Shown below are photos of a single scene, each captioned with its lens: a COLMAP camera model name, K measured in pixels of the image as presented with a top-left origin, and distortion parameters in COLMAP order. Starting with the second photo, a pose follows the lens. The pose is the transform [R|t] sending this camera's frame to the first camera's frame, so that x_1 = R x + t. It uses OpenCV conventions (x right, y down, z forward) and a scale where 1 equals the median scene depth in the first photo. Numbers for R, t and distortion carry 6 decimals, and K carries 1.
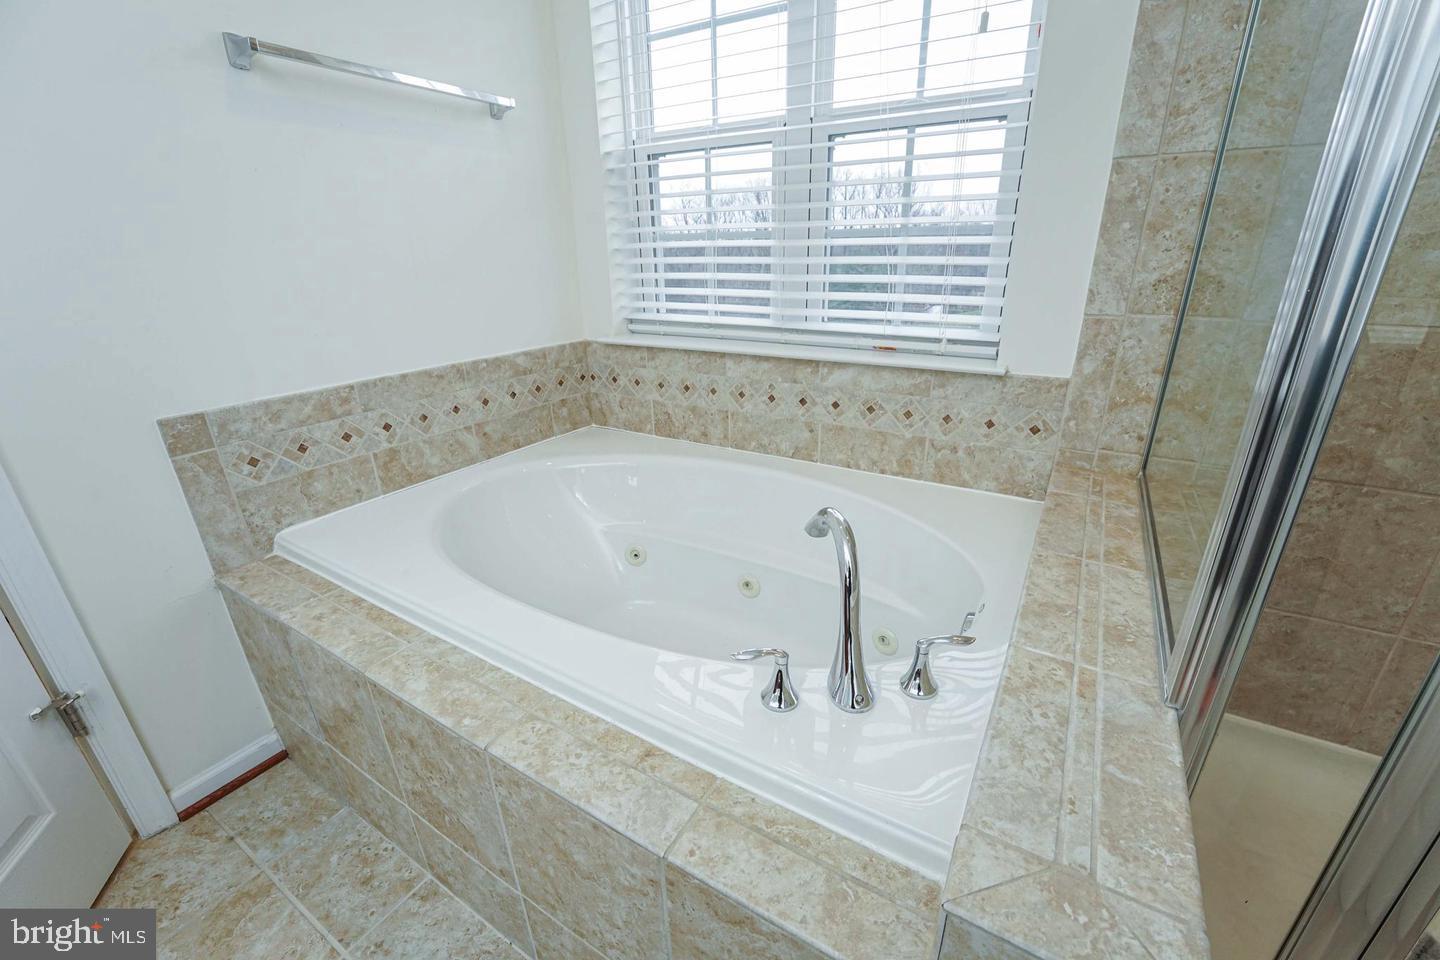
lens RADIAL K [[595.5, 0, 720.5], [0, 595.5, 484.6], [0, 0, 1]] dist [-0.028780, 0.000874]
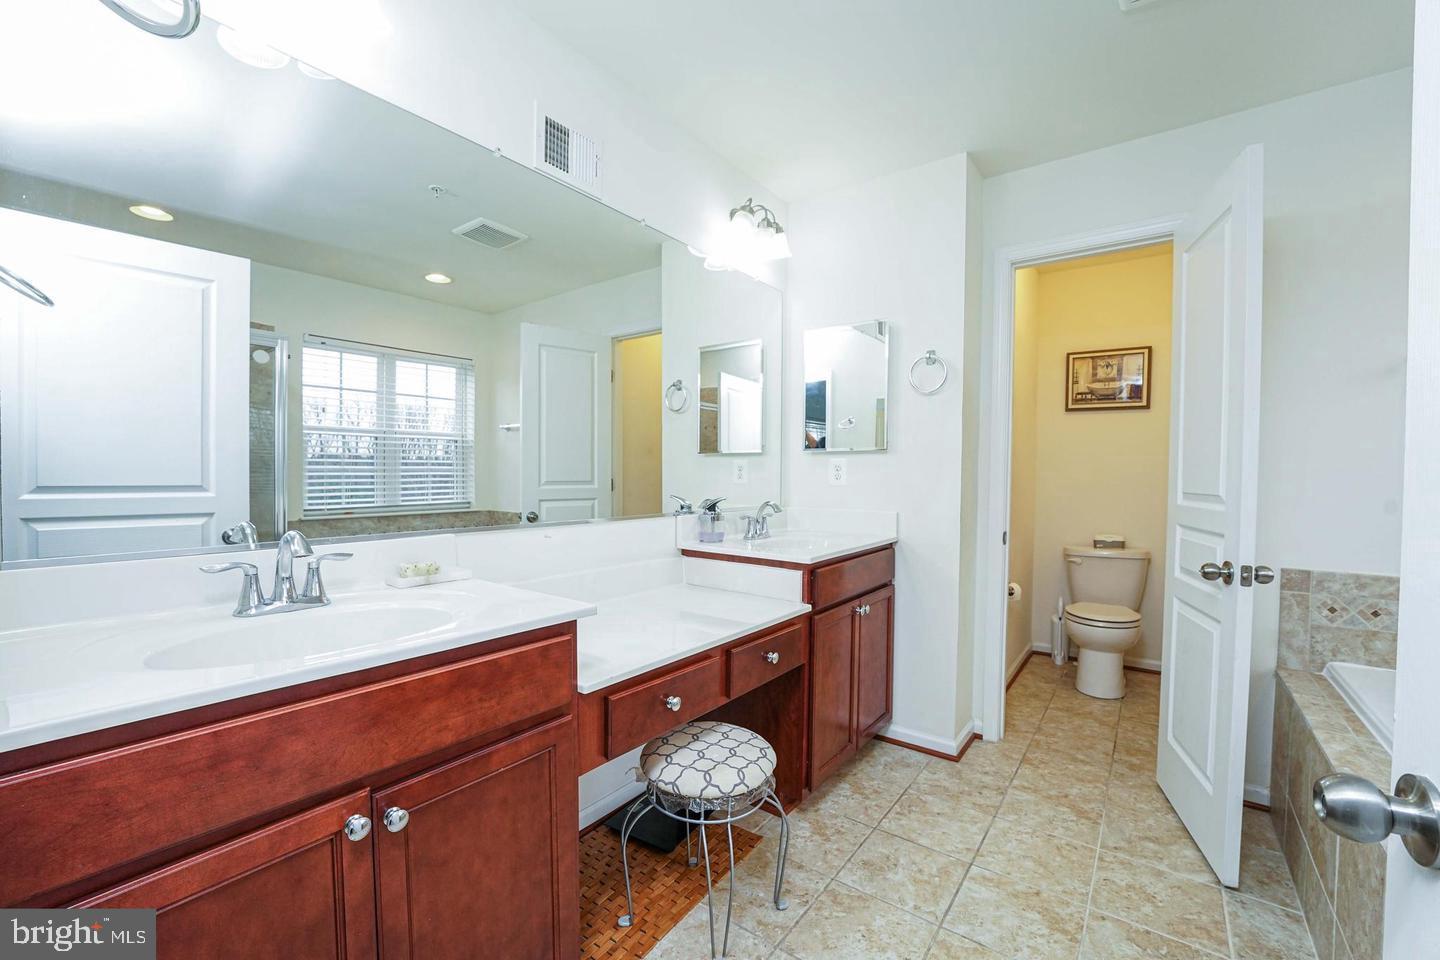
lens RADIAL K [[595.5, 0, 717.7], [0, 595.5, 484.0], [0, 0, 1]] dist [-0.028780, 0.000874]
pose [[-0.094400, 0.030149, -0.995078, 0.844993], [-0.376789, 0.924103, 0.063743, 0.169218], [0.921476, 0.380952, -0.075875, -0.485153]]
